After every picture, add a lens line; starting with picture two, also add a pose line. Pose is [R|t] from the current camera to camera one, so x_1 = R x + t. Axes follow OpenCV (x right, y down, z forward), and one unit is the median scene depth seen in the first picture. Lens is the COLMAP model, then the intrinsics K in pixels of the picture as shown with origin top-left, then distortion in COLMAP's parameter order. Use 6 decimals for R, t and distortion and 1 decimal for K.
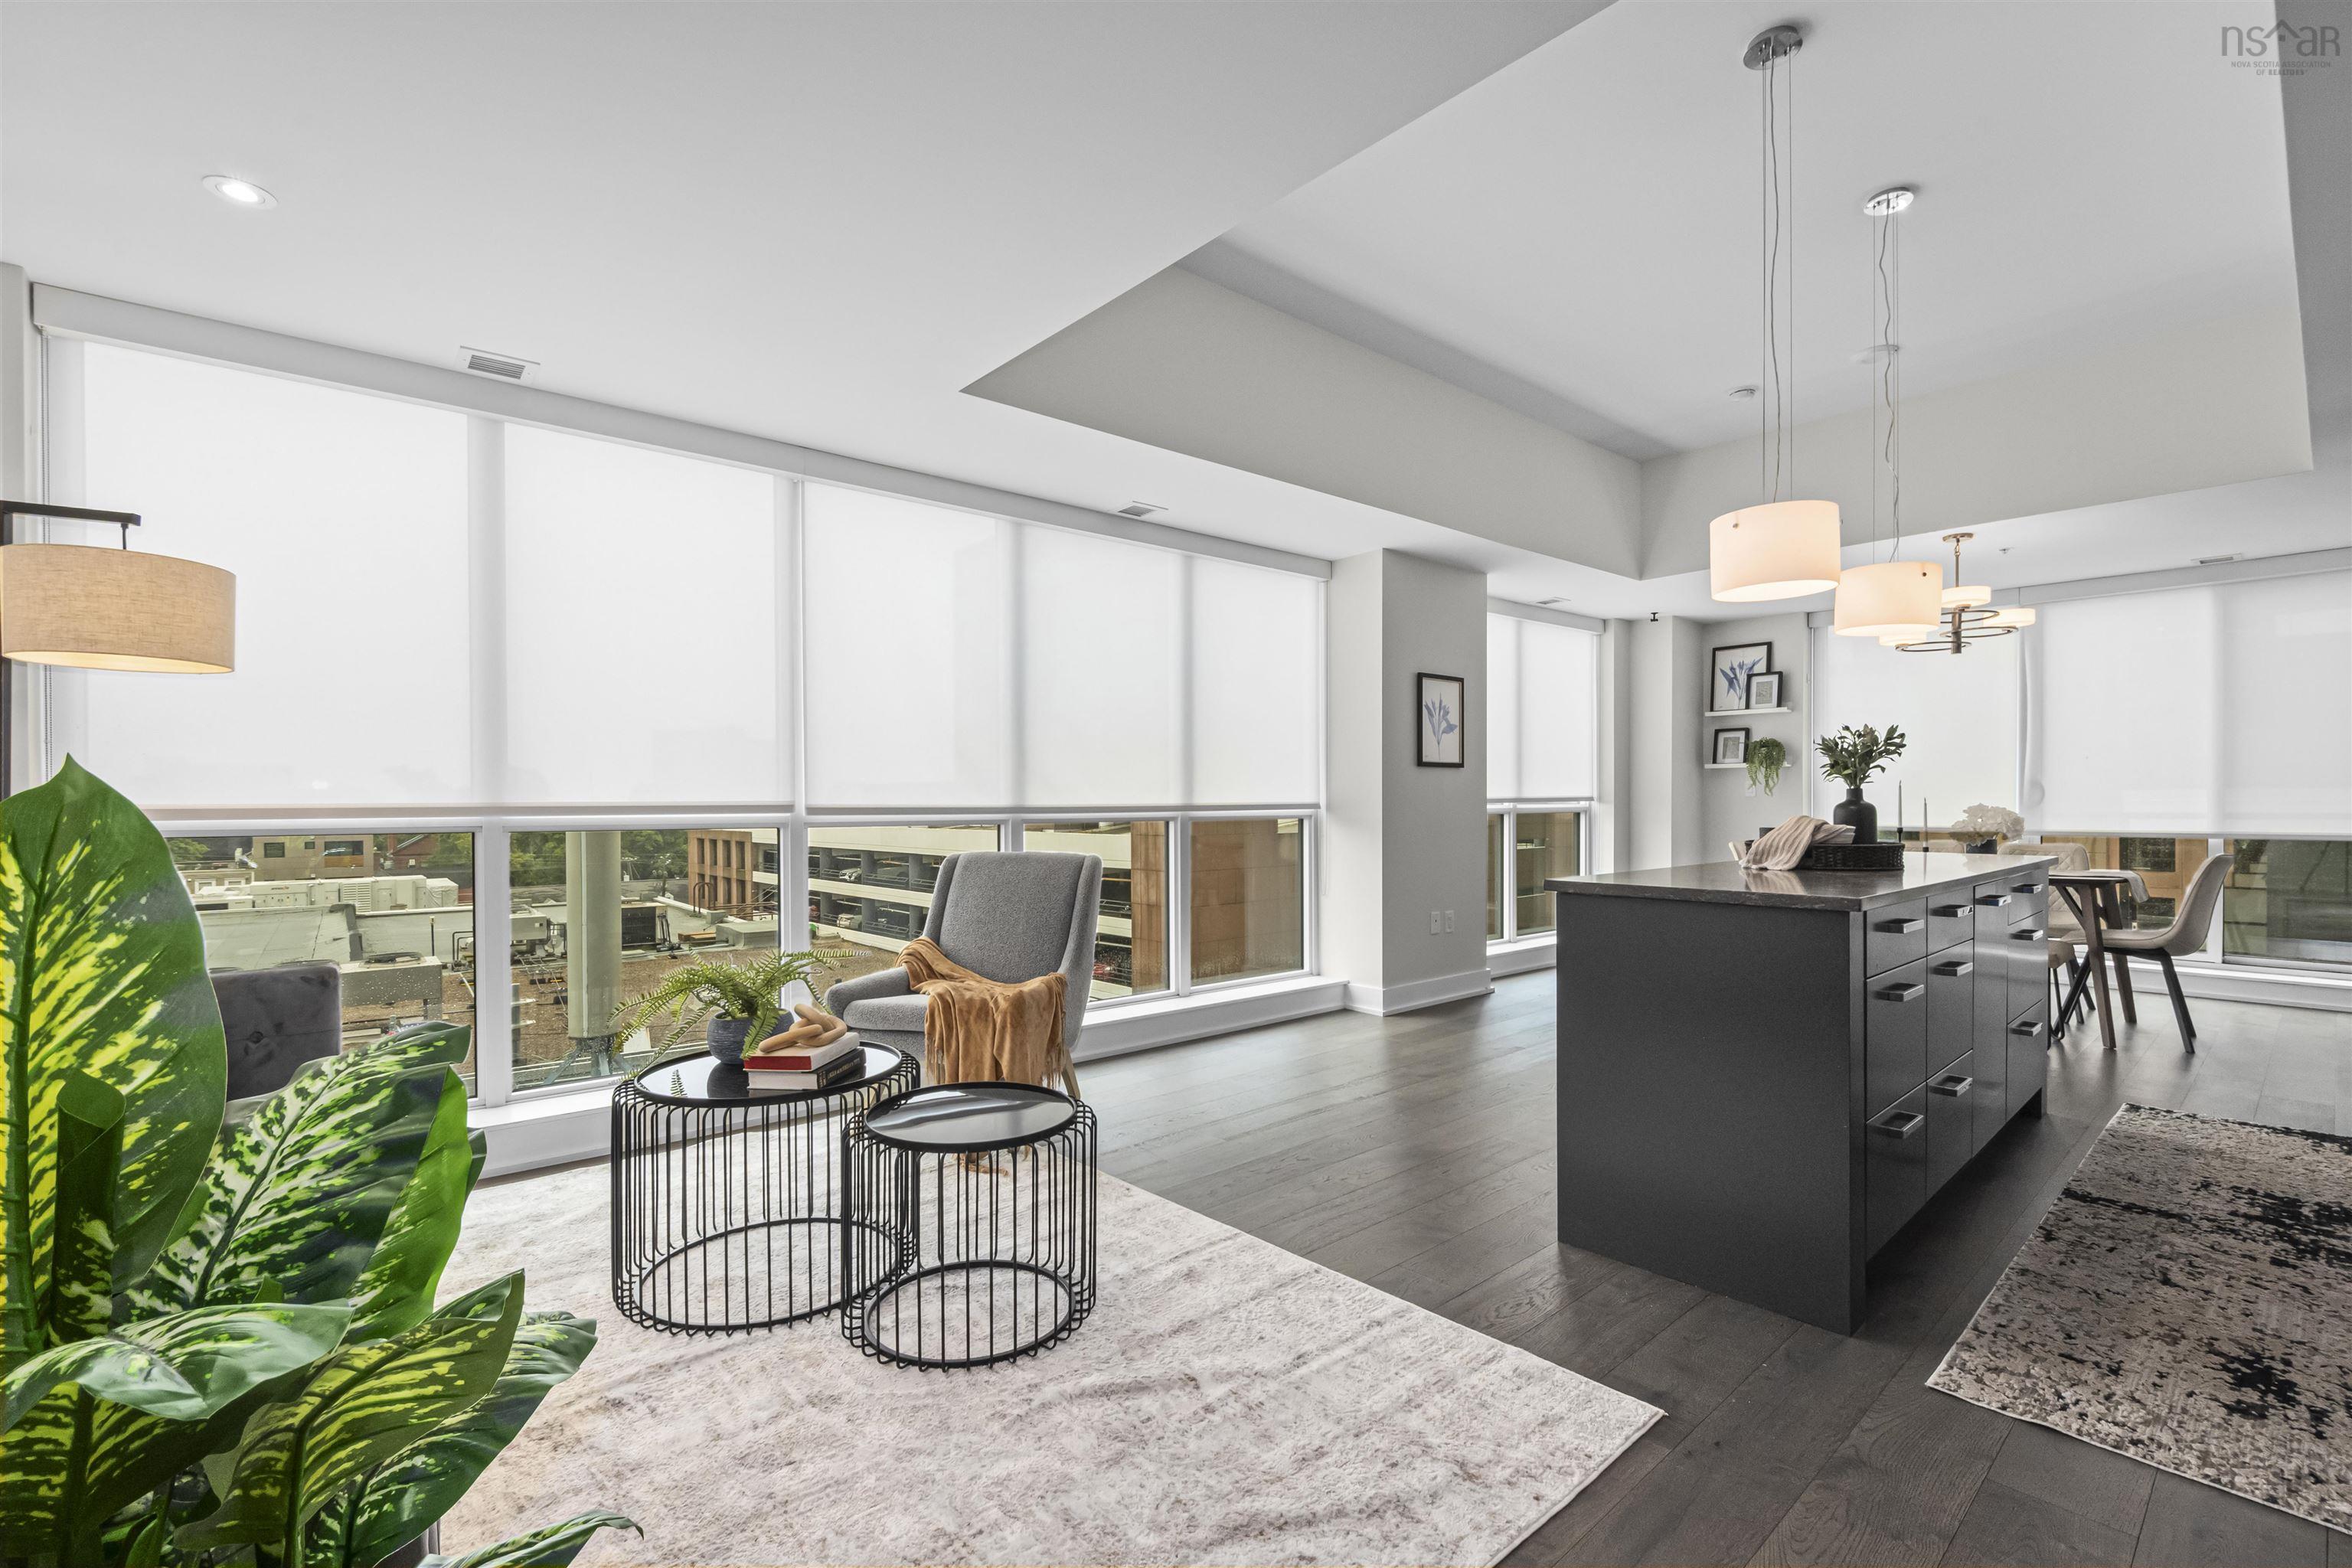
lens RADIAL K [[1045.3, 0, 1184.5], [0, 1045.3, 805.6], [0, 0, 1]] dist [0.001298, -0.002352]
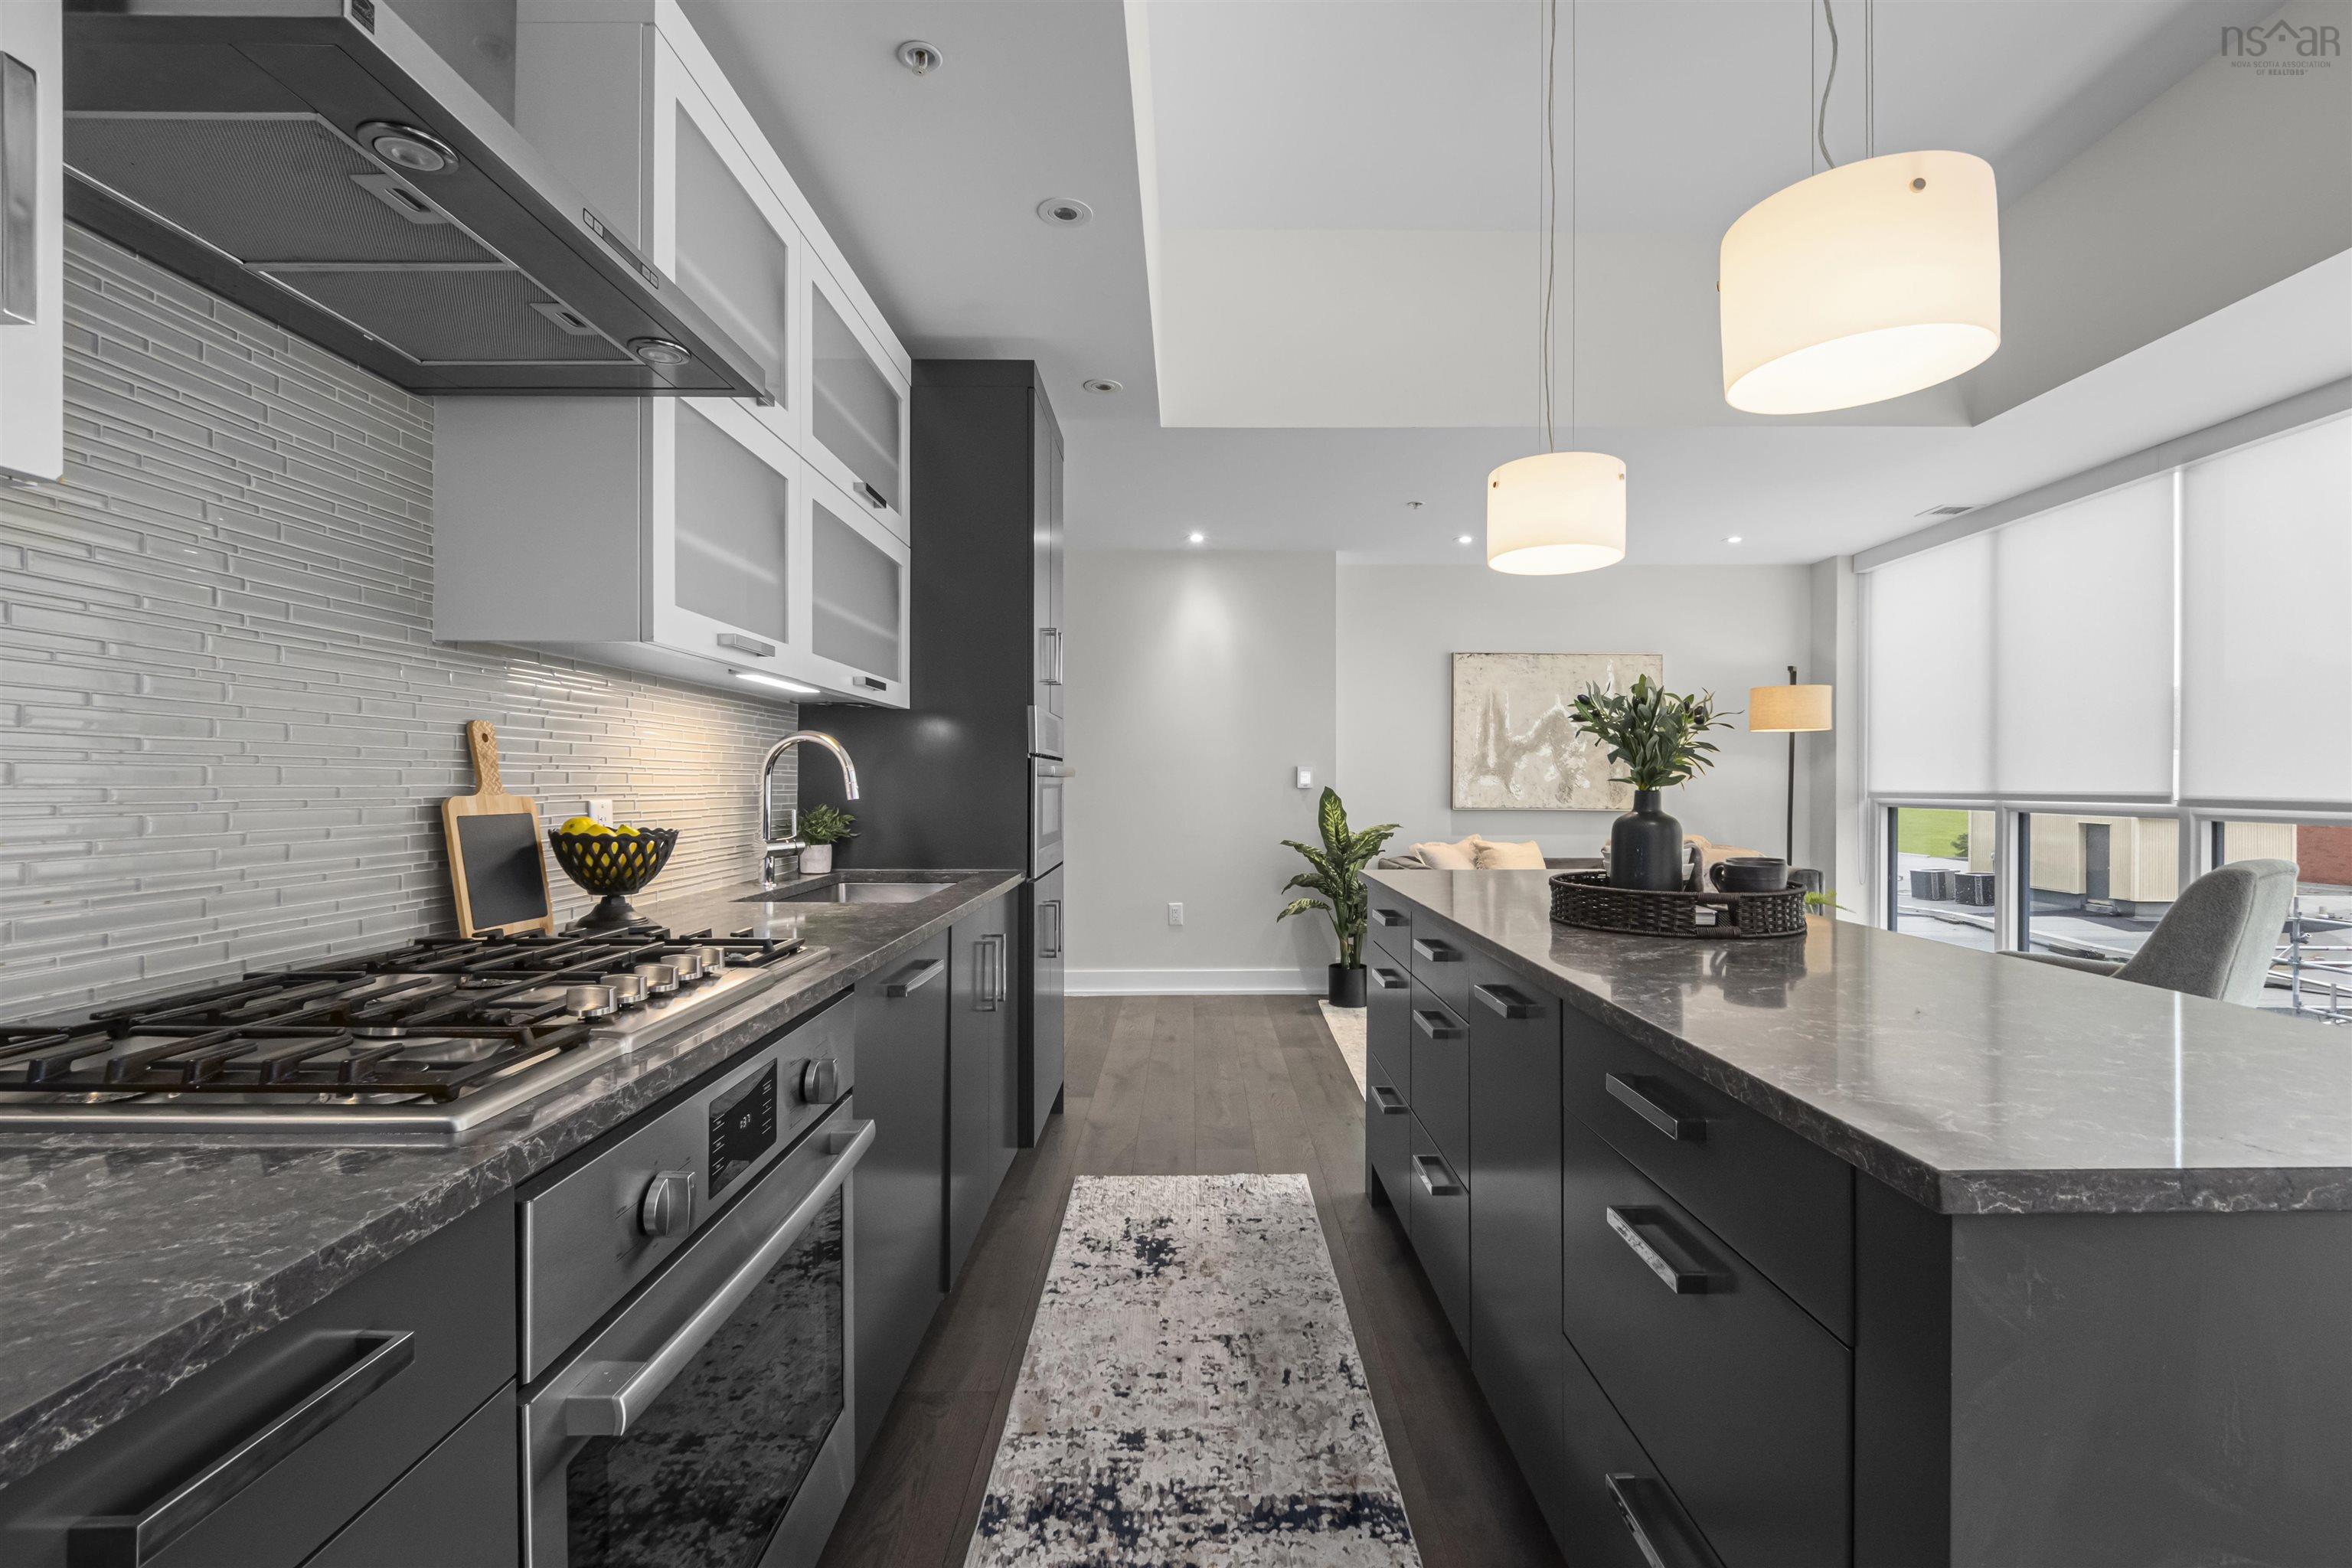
lens RADIAL K [[1045.3, 0, 1197.4], [0, 1045.3, 787.3], [0, 0, 1]] dist [0.001298, -0.002352]
pose [[-0.666788, 0.007912, -0.745205, 0.527121], [0.000633, 0.999949, 0.010050, -0.010257], [0.745247, 0.006230, -0.666760, 0.511600]]
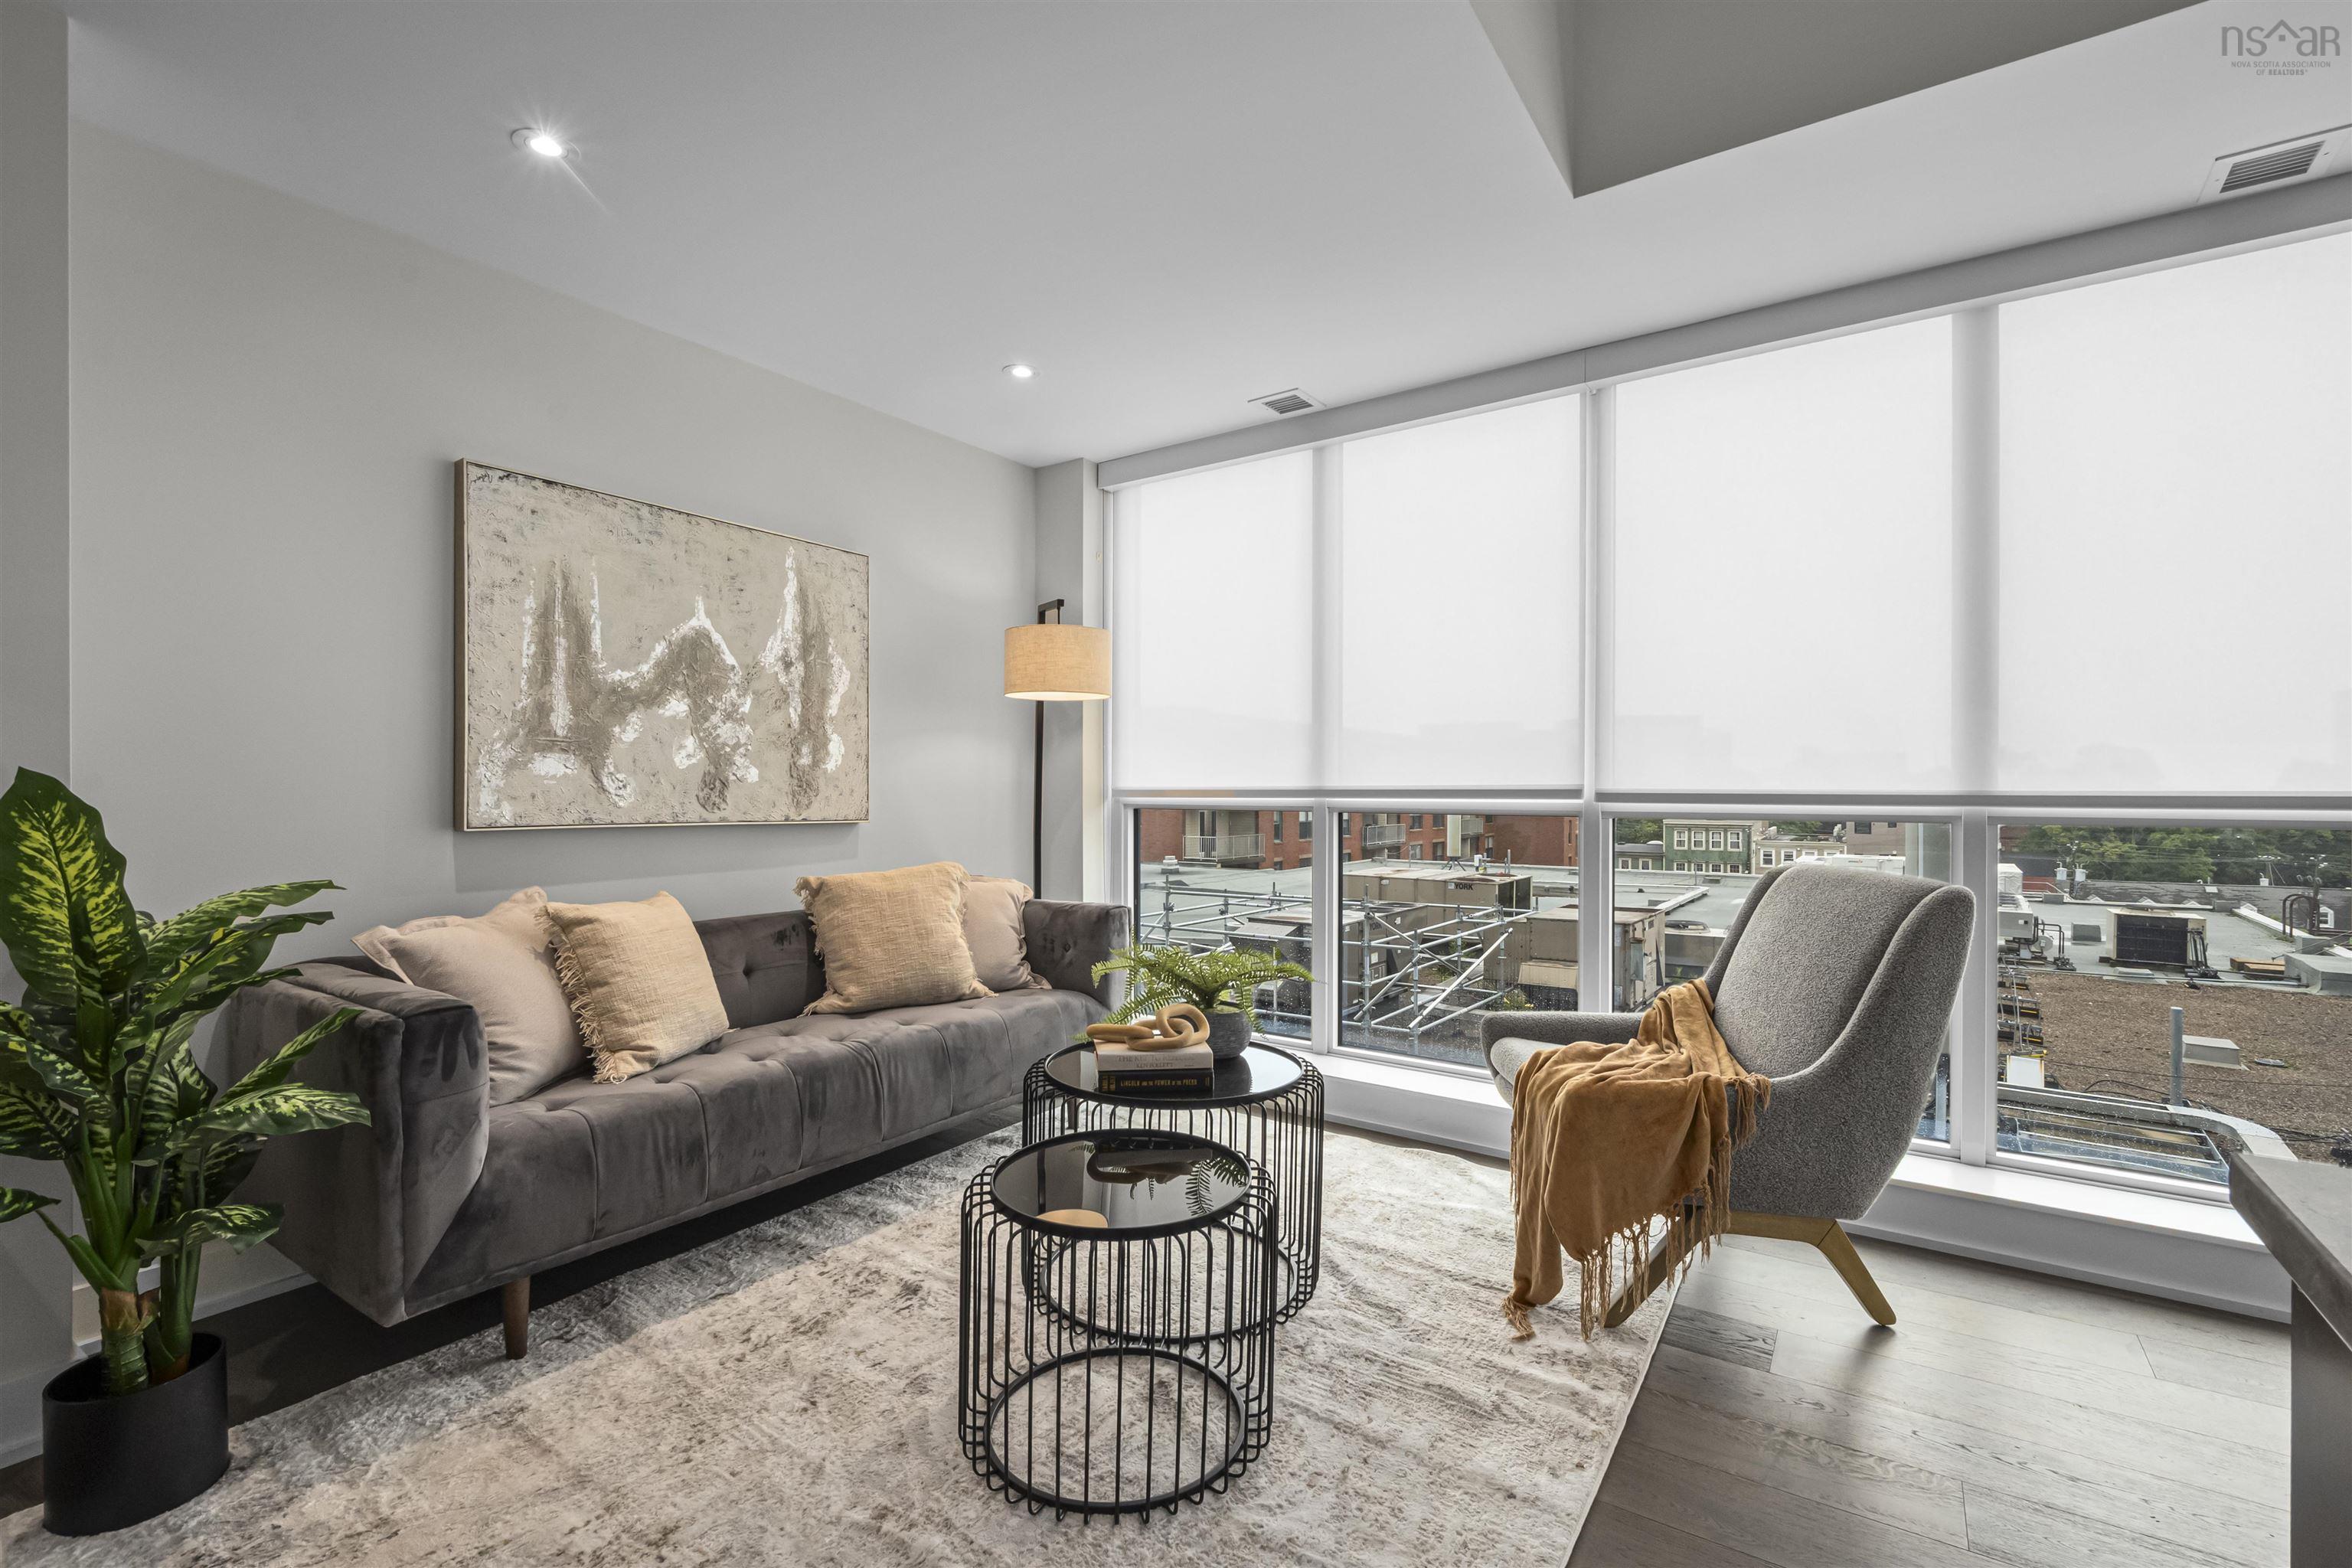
lens RADIAL K [[1045.3, 0, 1202.8], [0, 1045.3, 793.5], [0, 0, 1]] dist [0.001298, -0.002352]
pose [[0.260147, 0.010463, -0.965512, 0.181525], [-0.005418, 0.999941, 0.009376, -0.001656], [0.965554, 0.002793, 0.260189, 0.261995]]
